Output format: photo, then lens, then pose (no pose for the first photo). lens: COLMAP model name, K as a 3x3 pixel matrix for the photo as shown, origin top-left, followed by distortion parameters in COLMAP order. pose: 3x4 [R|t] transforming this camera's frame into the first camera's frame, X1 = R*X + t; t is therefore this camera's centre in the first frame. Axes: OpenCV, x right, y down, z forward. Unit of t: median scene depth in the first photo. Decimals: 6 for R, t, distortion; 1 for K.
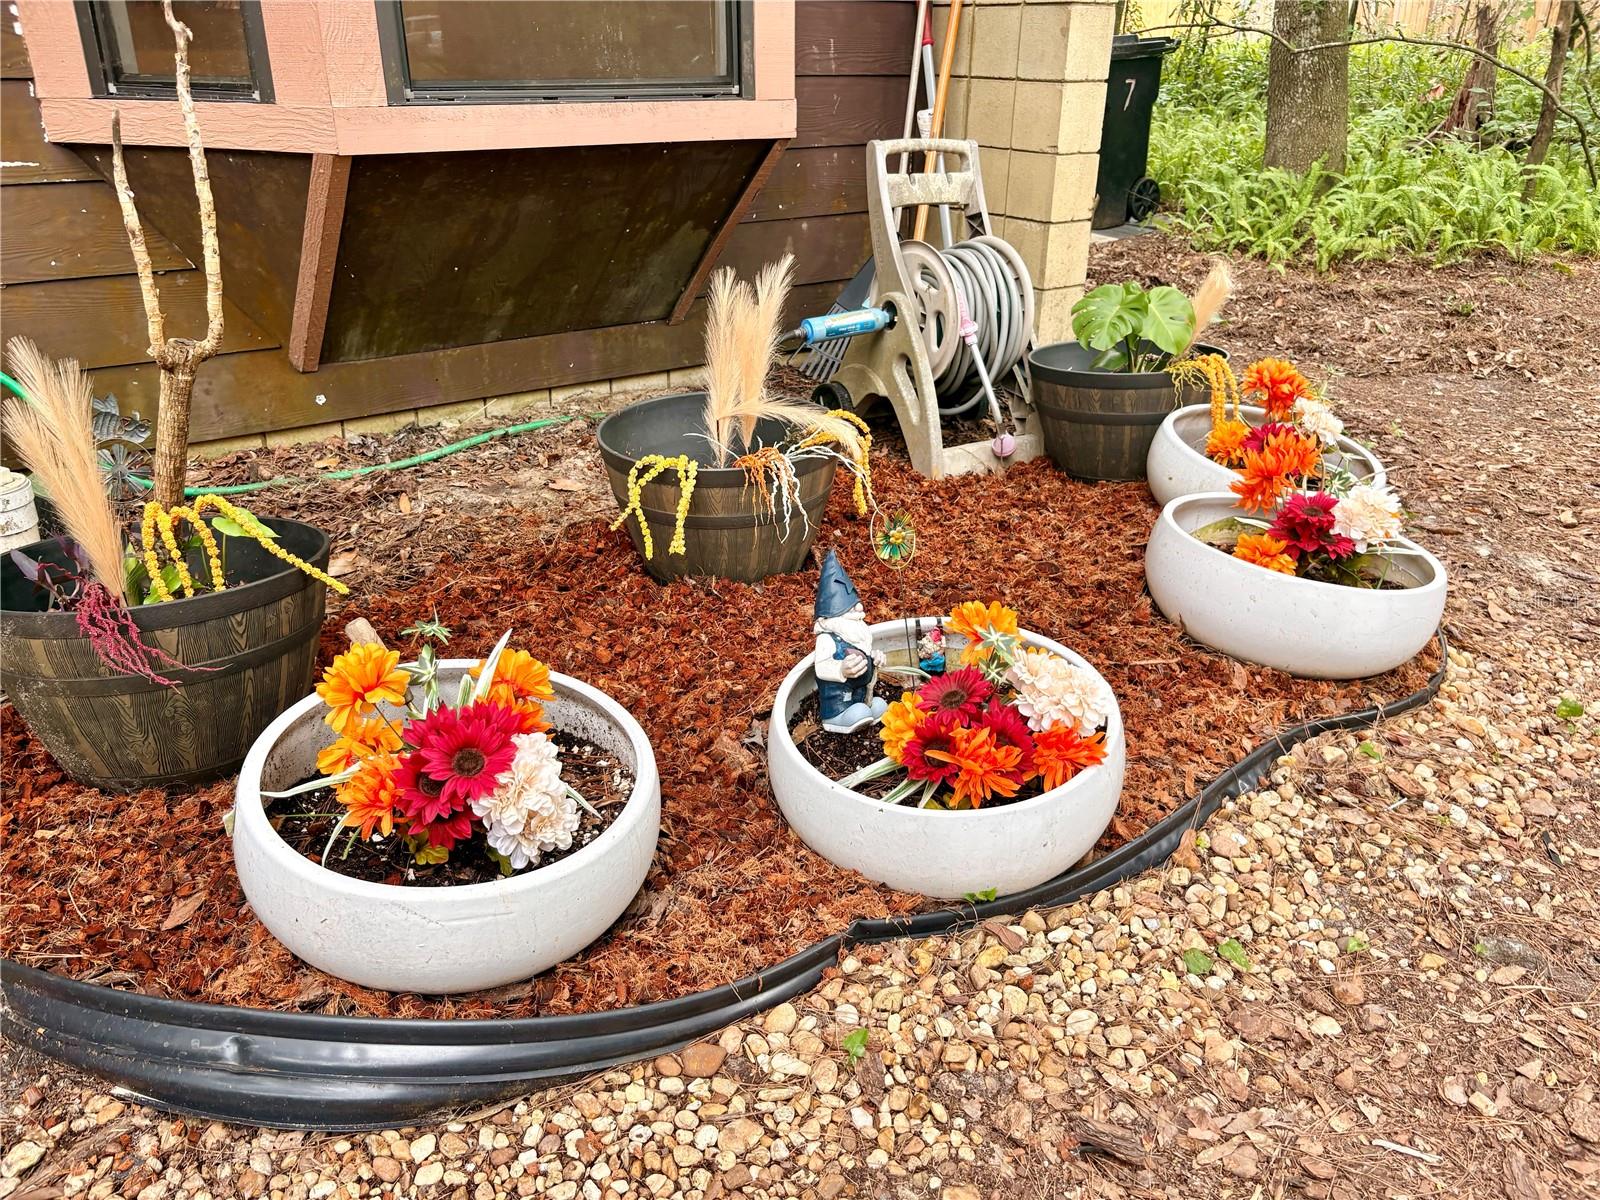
lens RADIAL K [[1212.2, 0, 799.2], [0, 1212.2, 590.7], [0, 0, 1]] dist [0.048163, -0.054422]
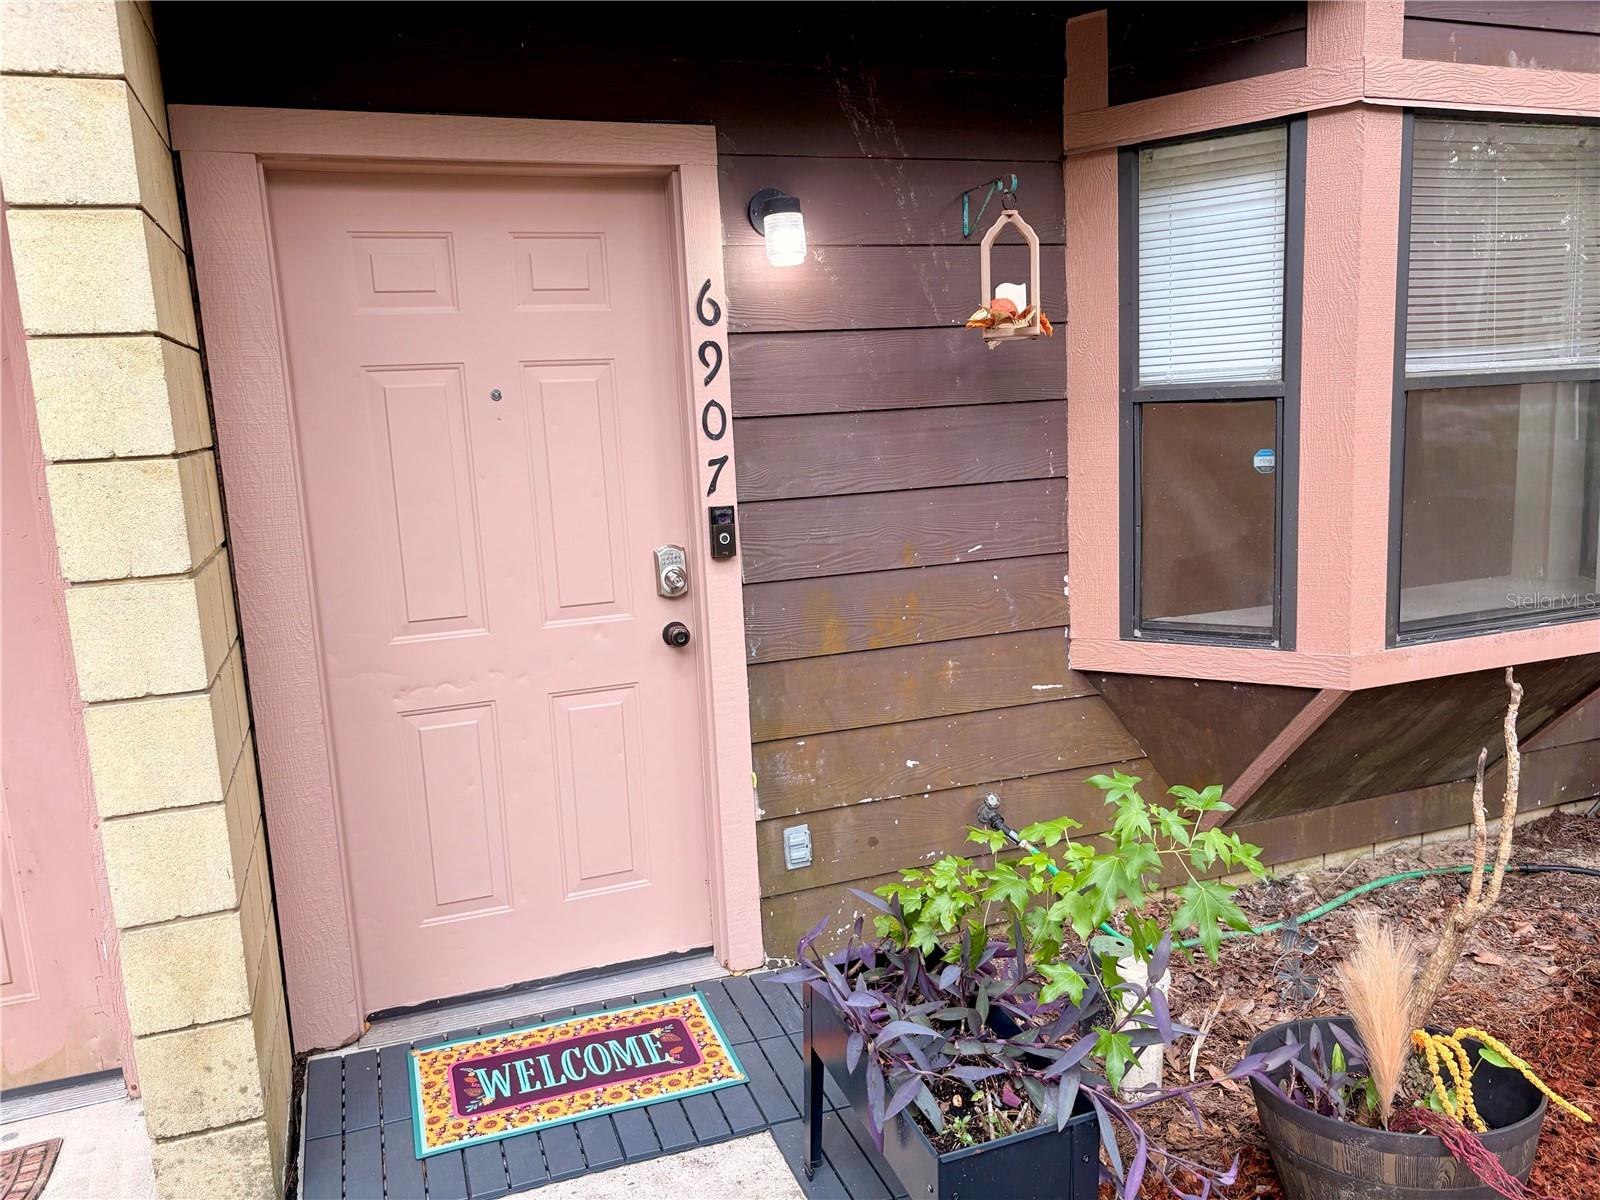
lens RADIAL K [[1207.1, 0, 798.5], [0, 1207.1, 613.9], [0, 0, 1]] dist [0.018530, -0.005778]
pose [[0.956590, -0.011887, -0.291194, -0.538904], [-0.060123, 0.969626, -0.237088, -0.106500], [0.285168, 0.244303, 0.926820, -0.300770]]
